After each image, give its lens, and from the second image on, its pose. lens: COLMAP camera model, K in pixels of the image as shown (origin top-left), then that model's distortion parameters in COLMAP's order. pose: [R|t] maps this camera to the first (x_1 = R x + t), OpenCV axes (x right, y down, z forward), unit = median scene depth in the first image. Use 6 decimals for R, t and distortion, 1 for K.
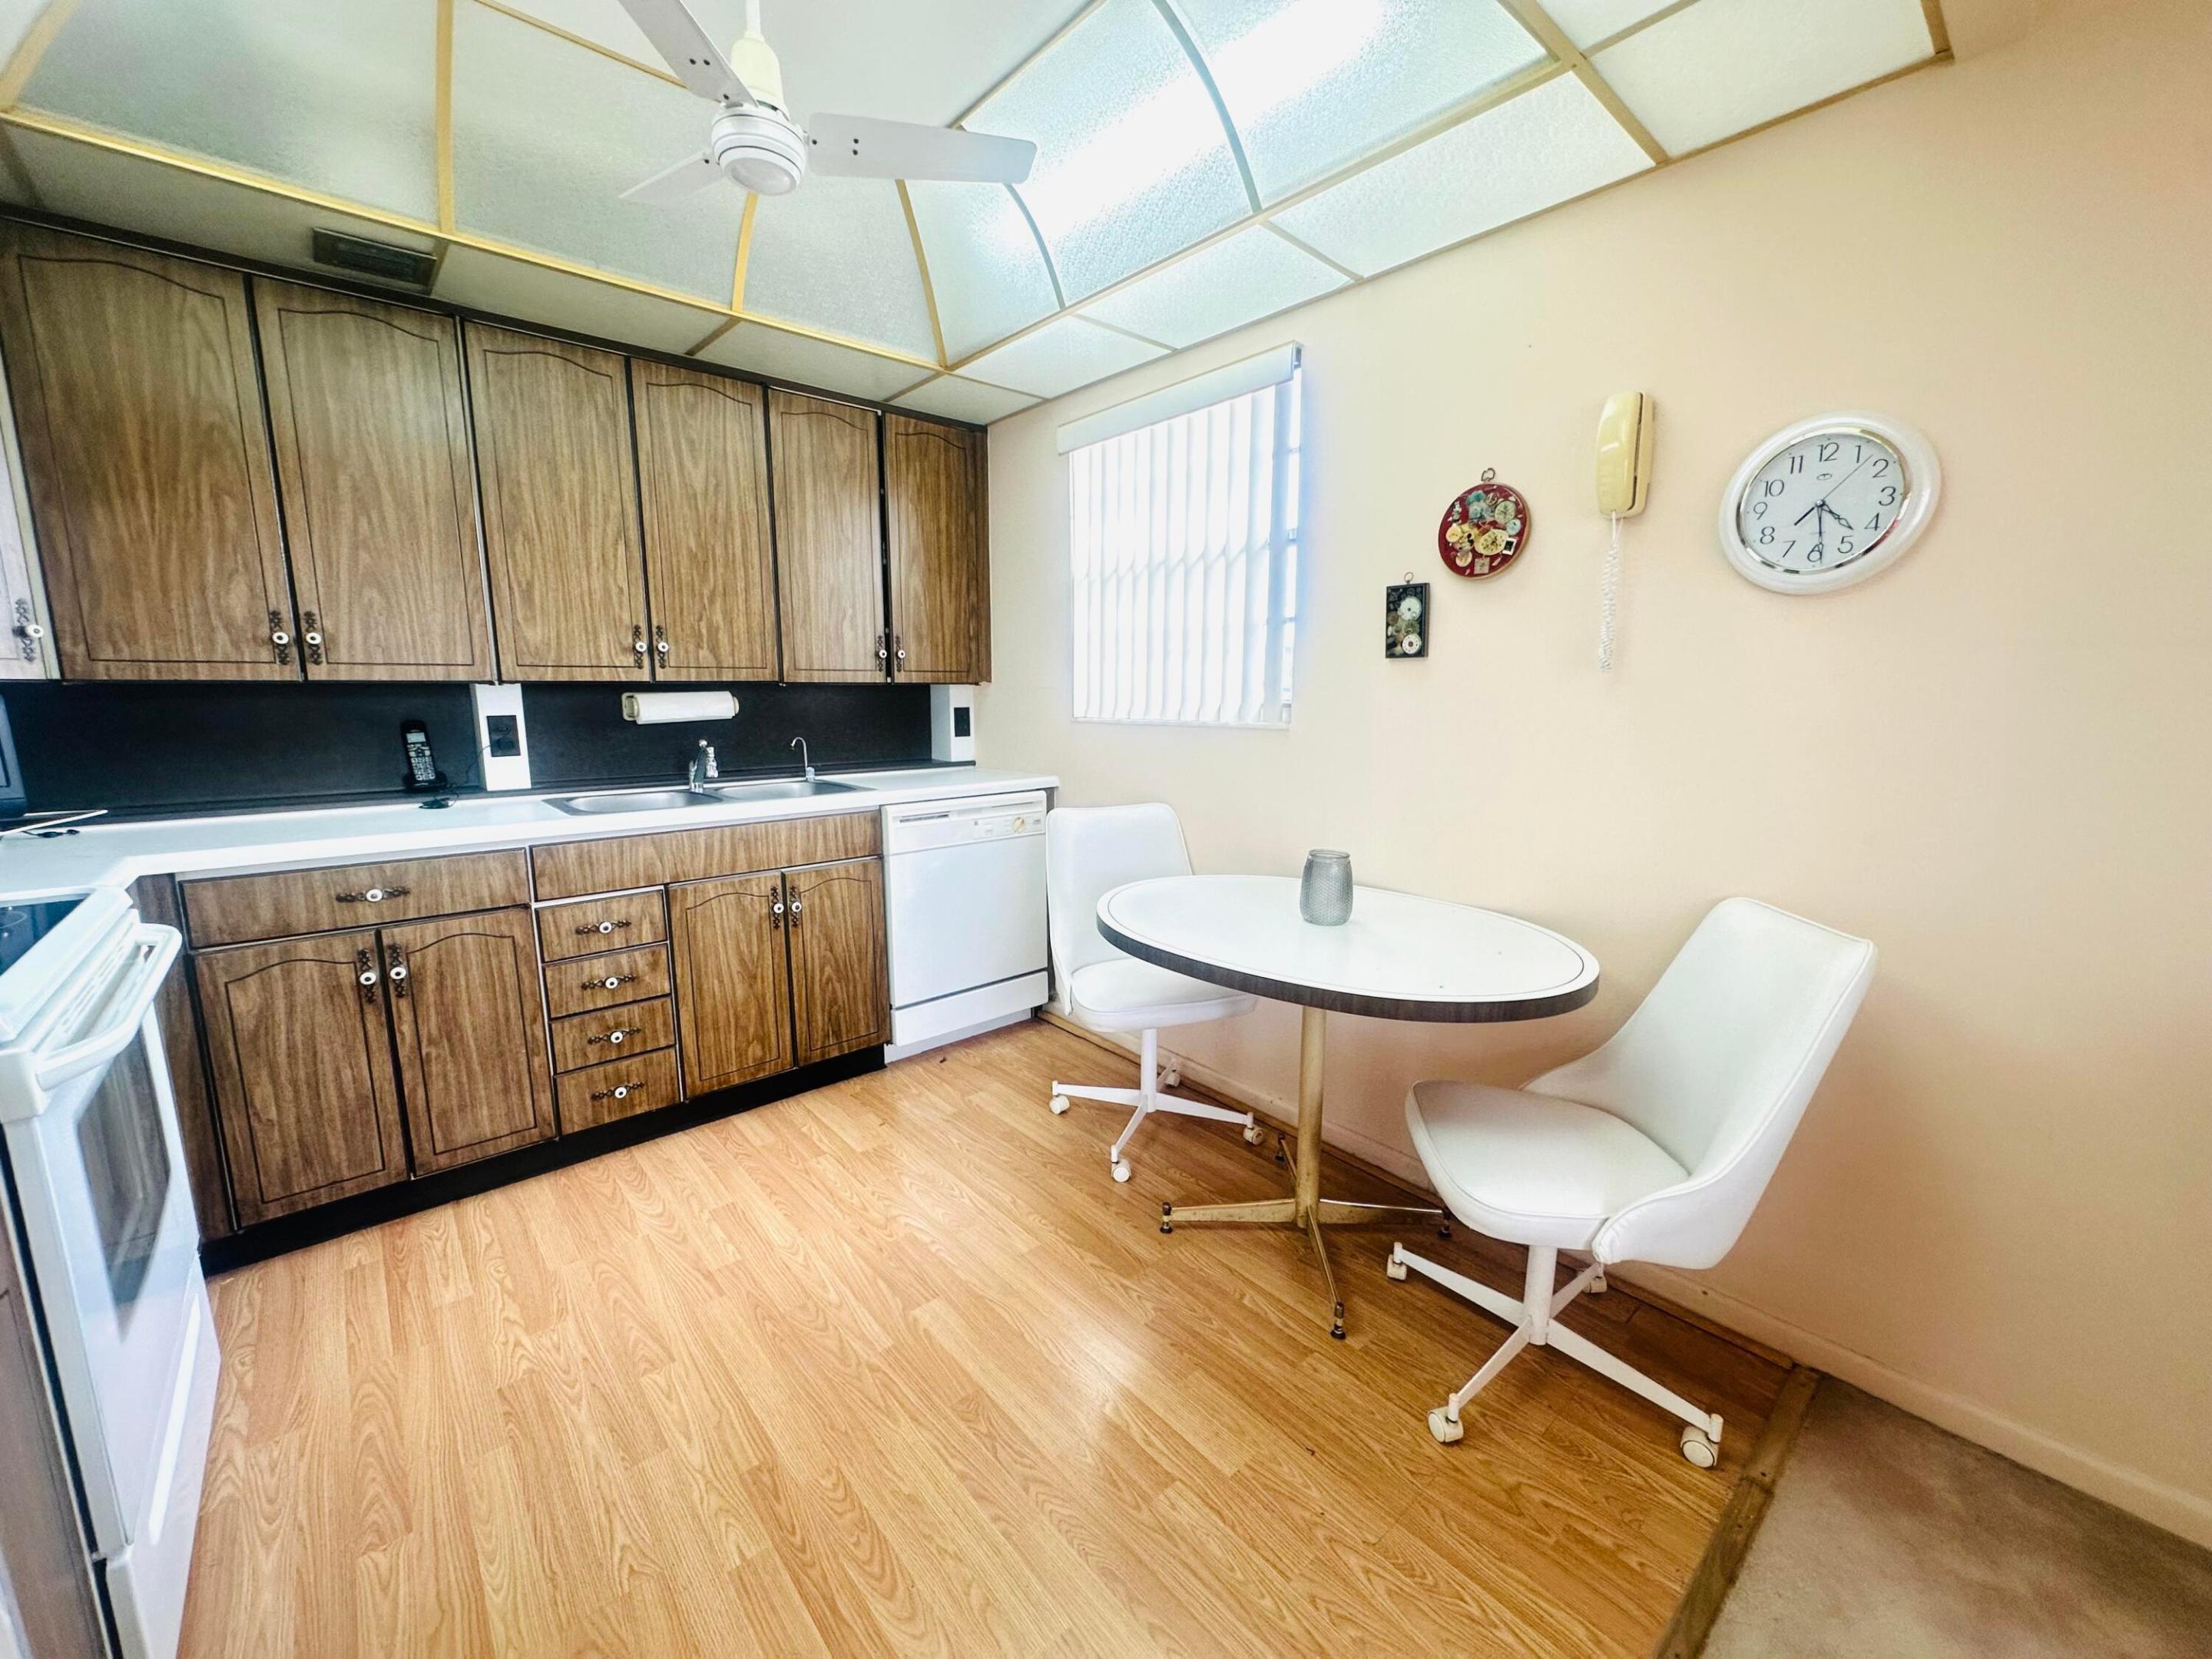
lens RADIAL K [[881.0, 0, 1103.2], [0, 881.0, 825.1], [0, 0, 1]] dist [0.001545, 0.000211]
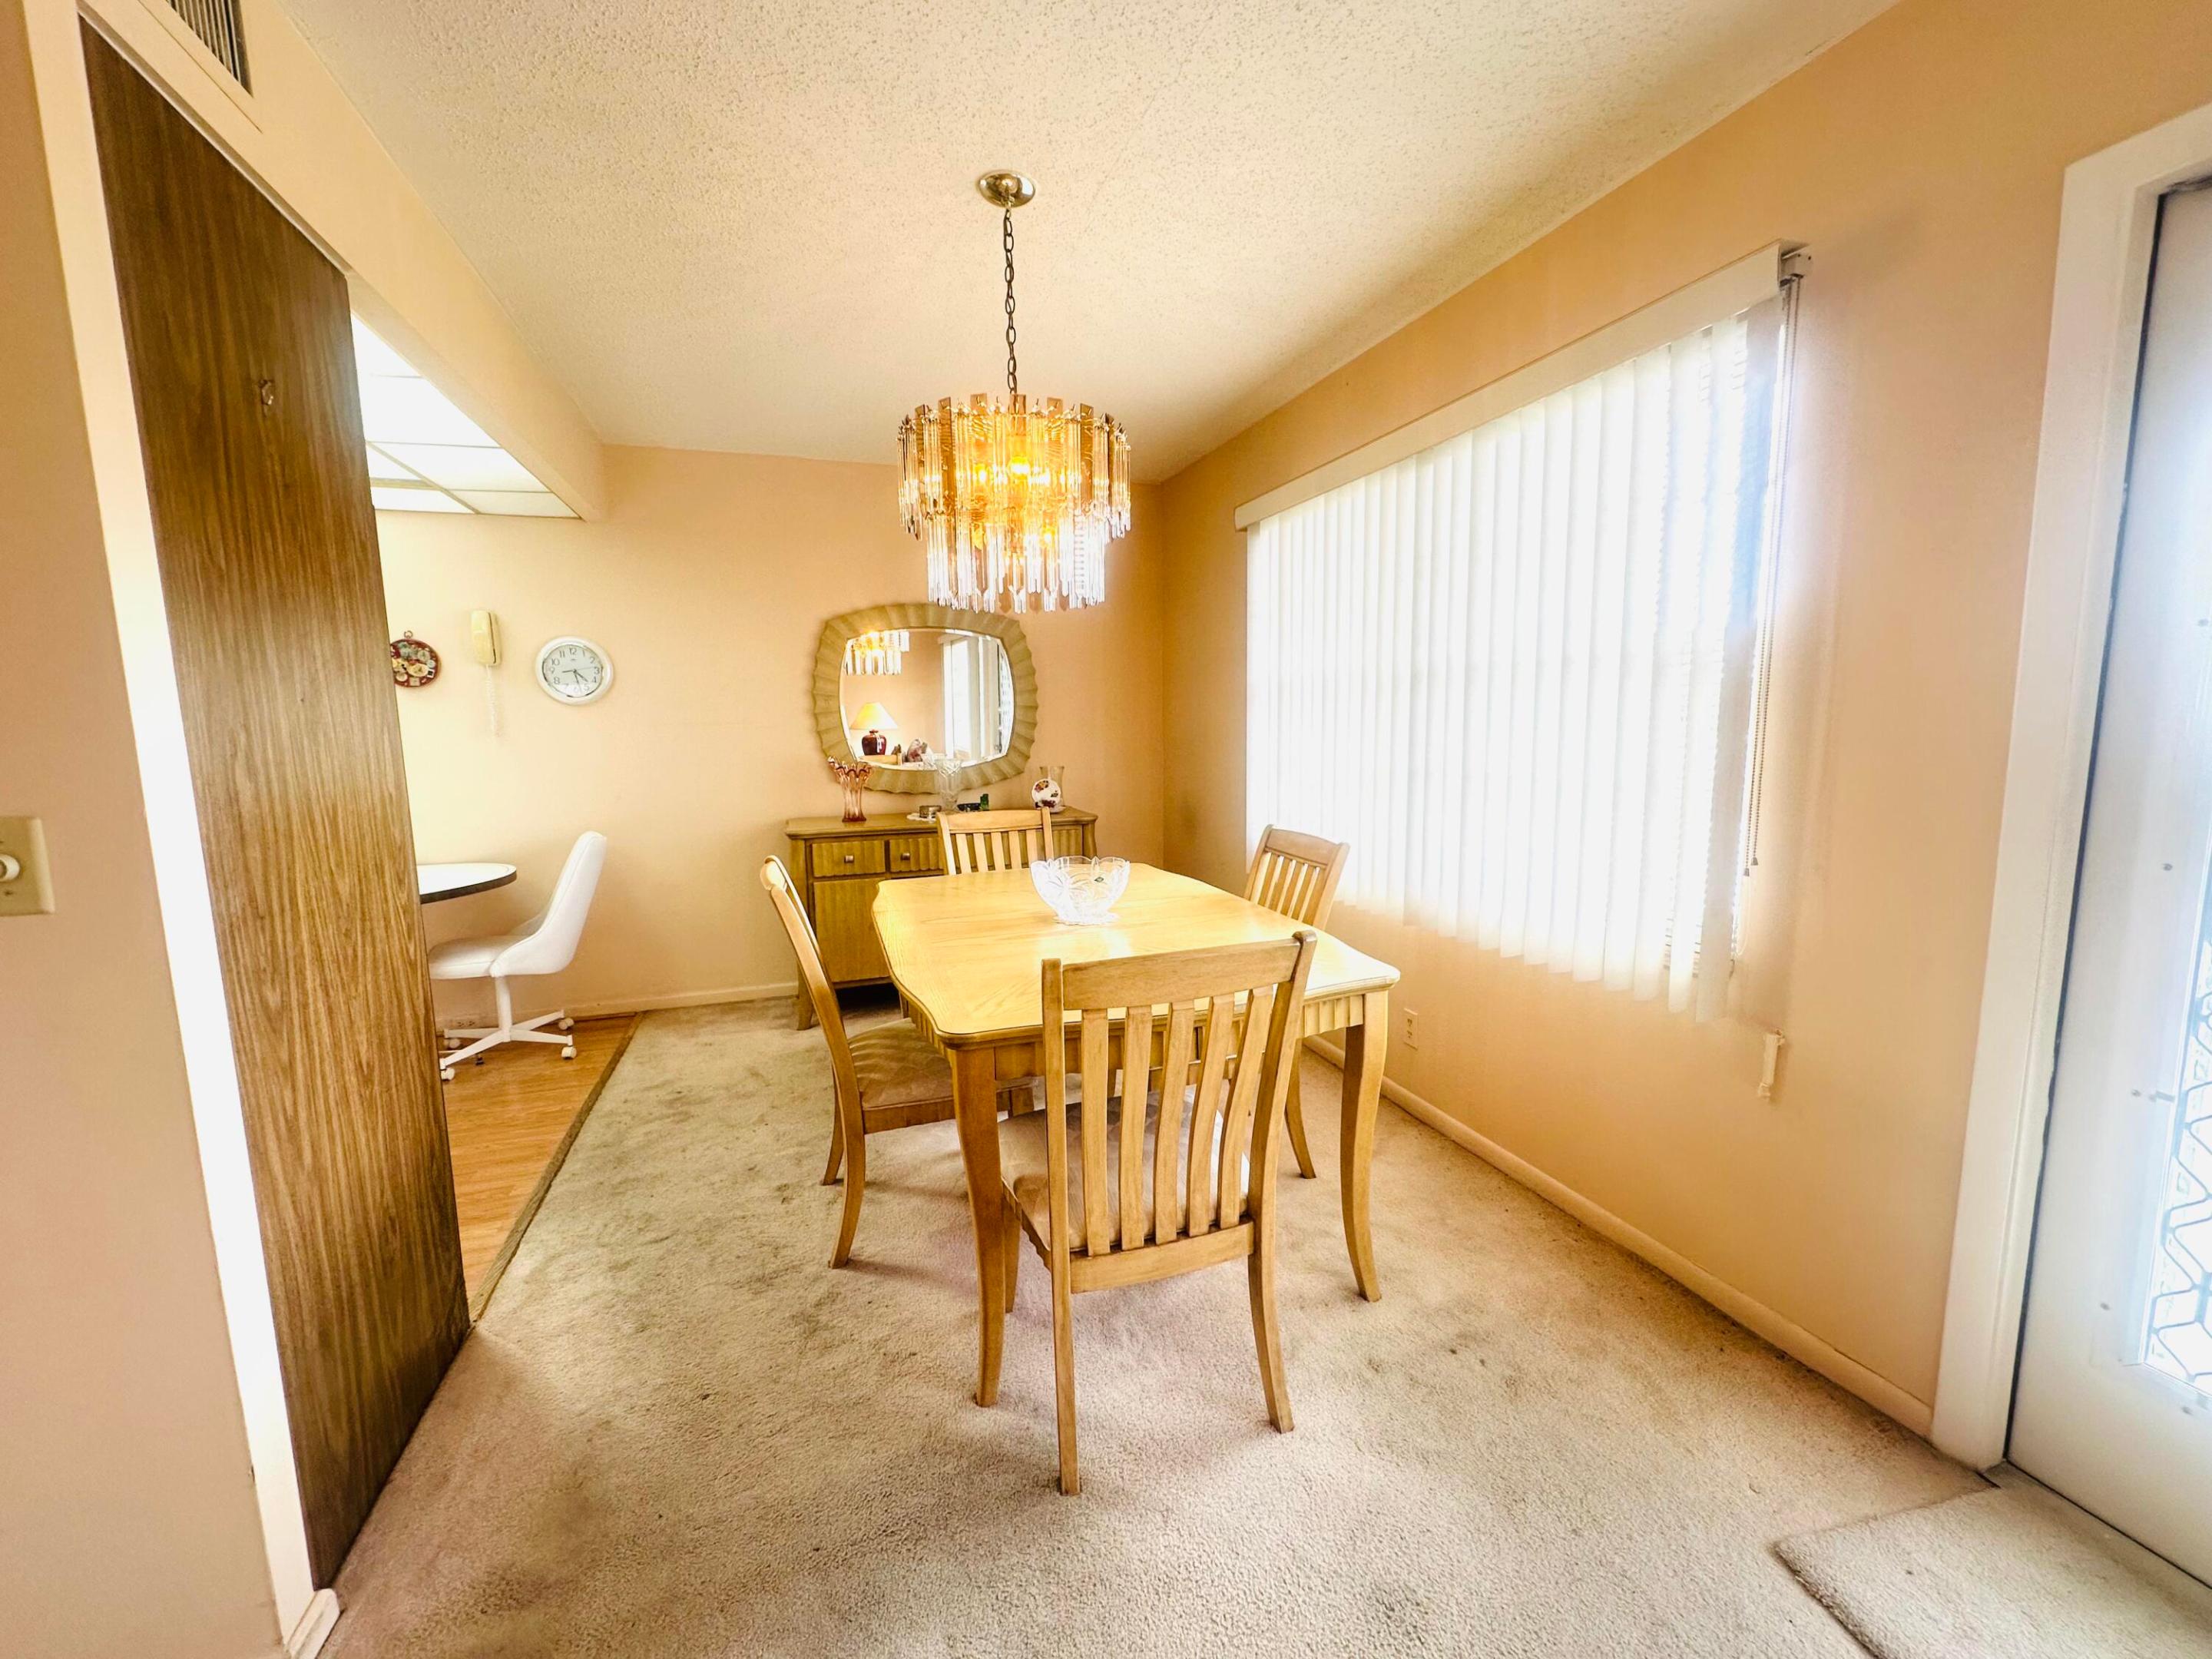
lens RADIAL K [[881.0, 0, 1102.8], [0, 881.0, 832.5], [0, 0, 1]] dist [0.001545, 0.000211]
pose [[0.393585, -0.119595, 0.911476, -0.848198], [0.170954, 0.983728, 0.055255, 0.191718], [-0.903253, 0.134073, 0.407626, -1.192313]]
